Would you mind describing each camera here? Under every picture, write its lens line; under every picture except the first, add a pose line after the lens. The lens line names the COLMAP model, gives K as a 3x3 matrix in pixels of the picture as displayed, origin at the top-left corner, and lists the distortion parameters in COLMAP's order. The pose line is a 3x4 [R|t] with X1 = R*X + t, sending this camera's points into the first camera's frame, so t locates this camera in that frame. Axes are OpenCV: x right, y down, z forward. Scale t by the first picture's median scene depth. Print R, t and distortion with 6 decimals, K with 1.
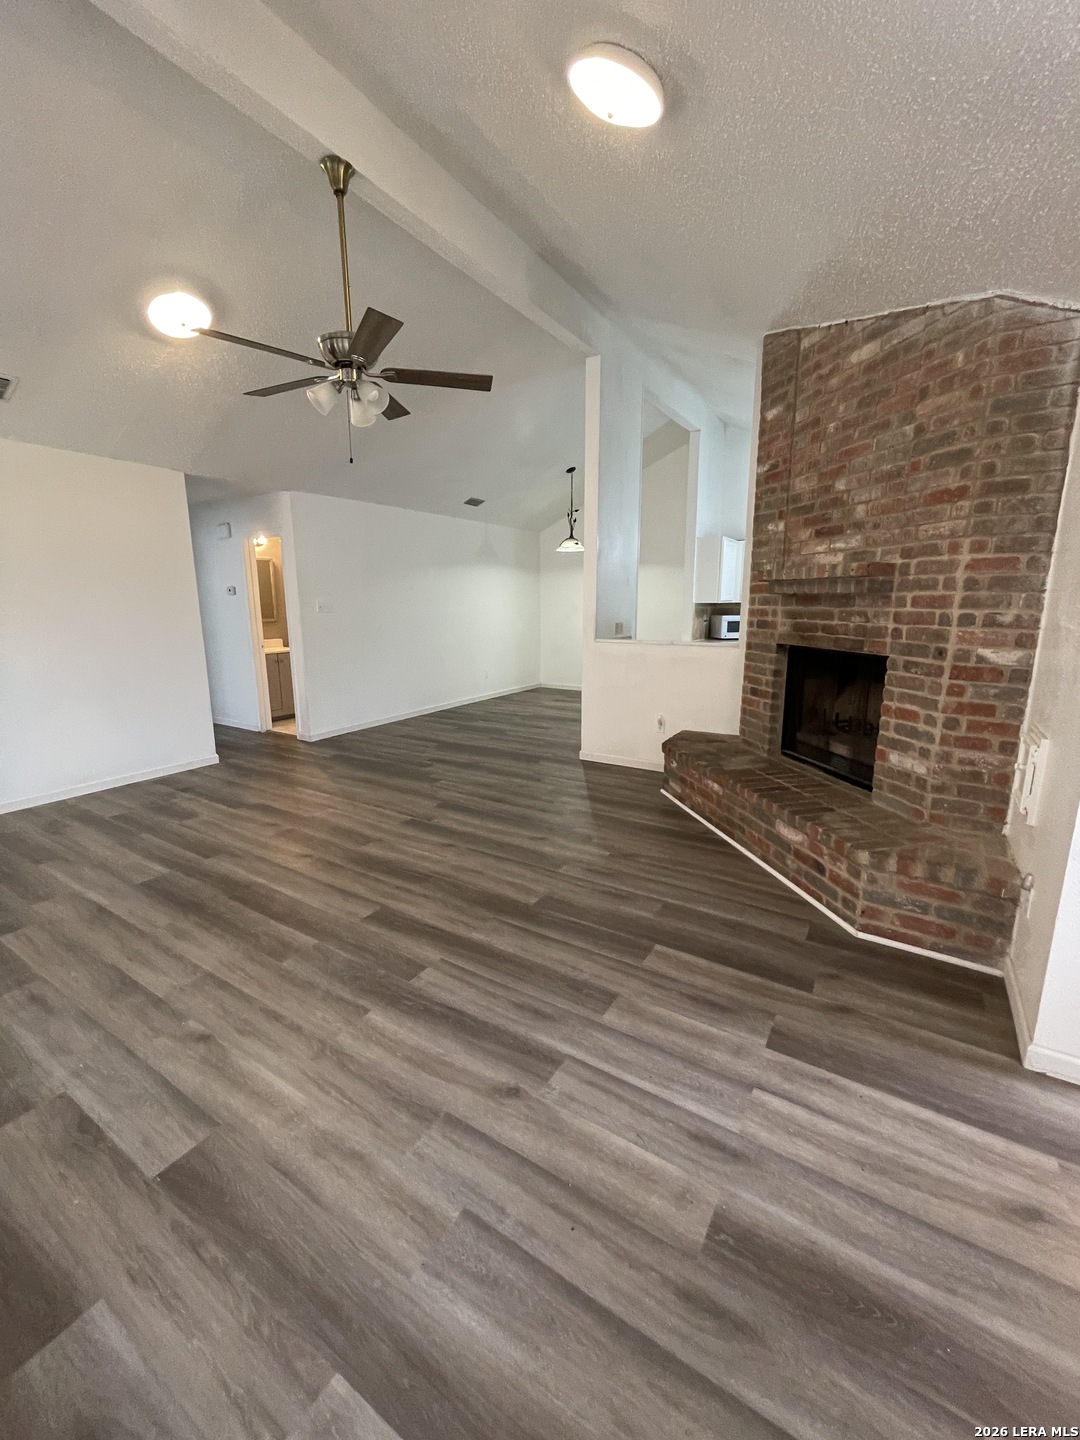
lens RADIAL K [[584.9, 0, 537.4], [0, 584.9, 716.2], [0, 0, 1]] dist [0.001049, -0.003793]
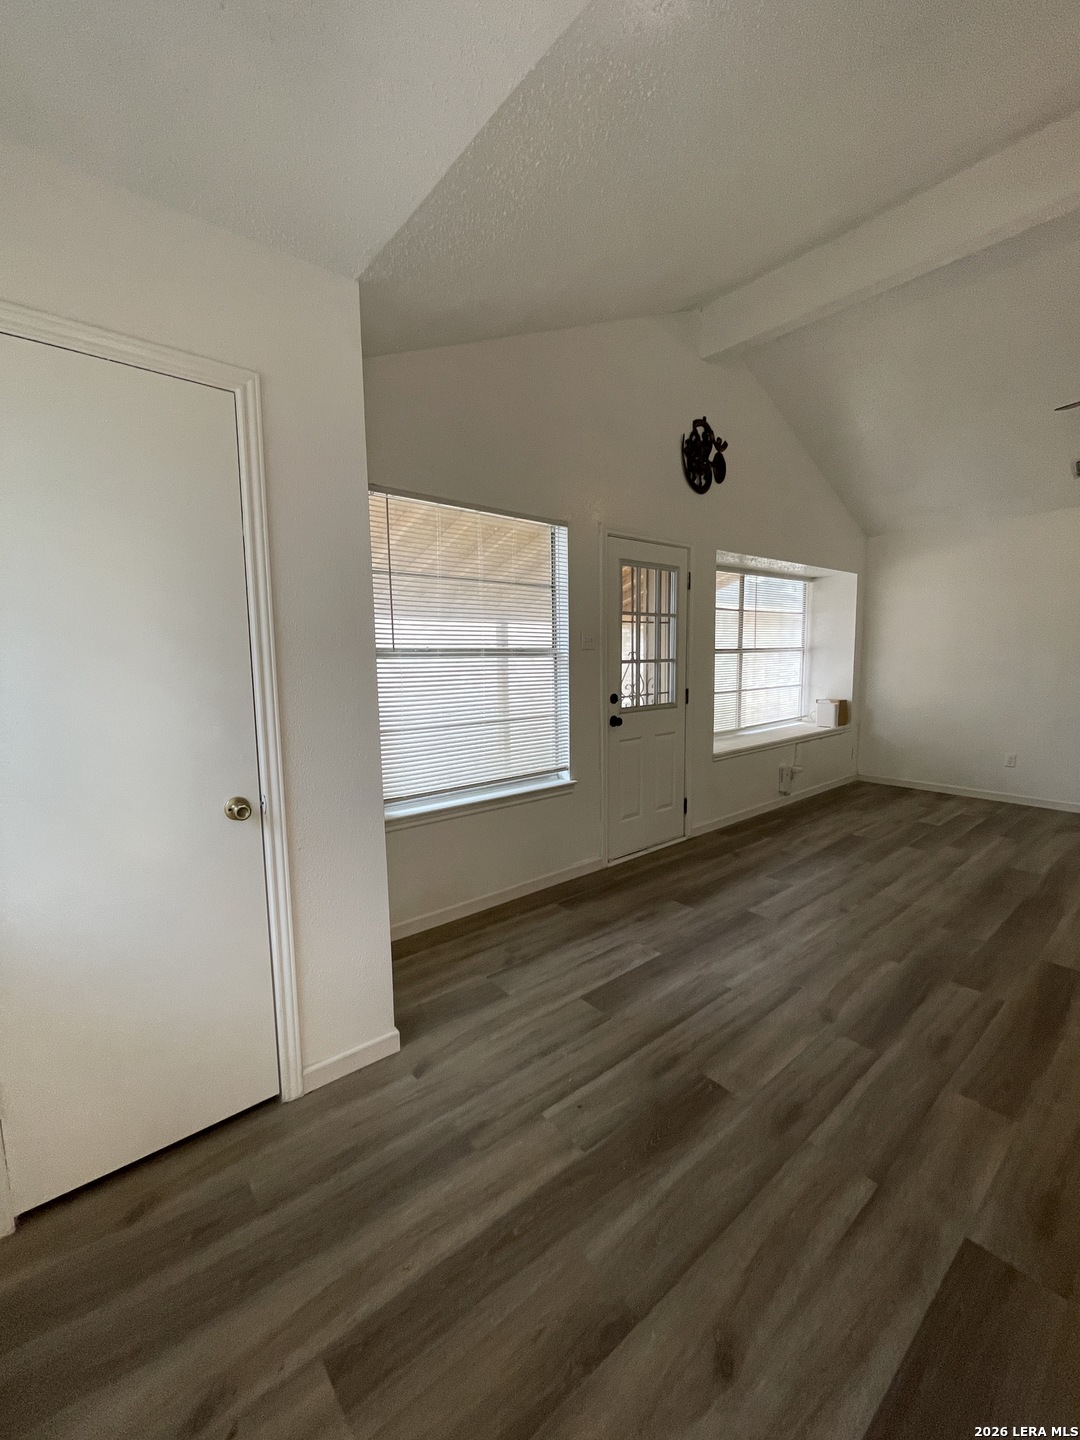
lens RADIAL K [[584.9, 0, 537.4], [0, 584.9, 716.2], [0, 0, 1]] dist [0.001049, -0.003793]
pose [[-0.305797, 0.112046, -0.945481, 1.318446], [-0.168734, 0.970954, 0.169638, -0.106119], [0.937026, 0.211409, -0.278009, 0.645169]]
